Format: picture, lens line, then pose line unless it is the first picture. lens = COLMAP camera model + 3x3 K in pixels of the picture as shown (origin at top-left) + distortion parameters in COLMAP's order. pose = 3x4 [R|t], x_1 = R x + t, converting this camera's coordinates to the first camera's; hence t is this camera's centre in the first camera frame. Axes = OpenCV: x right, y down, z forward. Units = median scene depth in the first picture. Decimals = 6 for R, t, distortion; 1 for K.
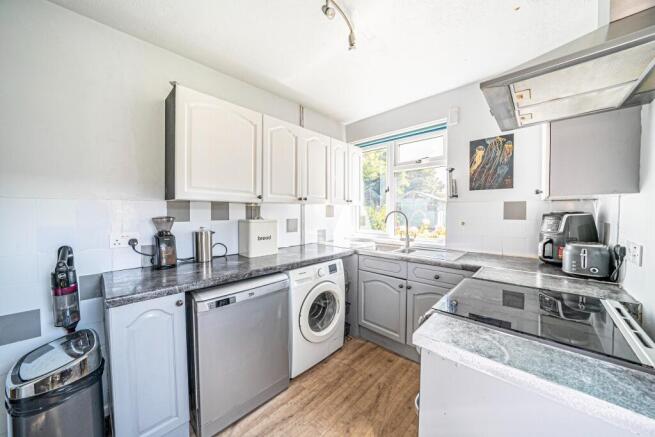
lens RADIAL K [[225.7, 0, 326.0], [0, 225.7, 217.8], [0, 0, 1]] dist [-0.020655, -0.000196]
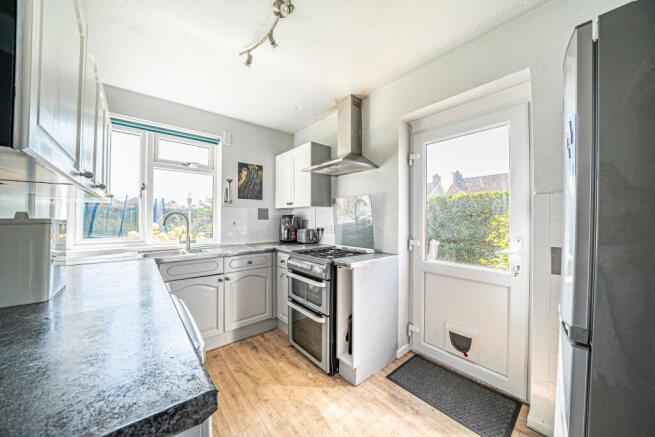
lens RADIAL K [[225.7, 0, 325.9], [0, 225.7, 218.6], [0, 0, 1]] dist [-0.020655, -0.000196]
pose [[0.103389, 0.006702, 0.994618, -0.694791], [0.027933, 0.999563, -0.009639, 0.027841], [-0.994249, 0.028779, 0.103157, 0.370176]]
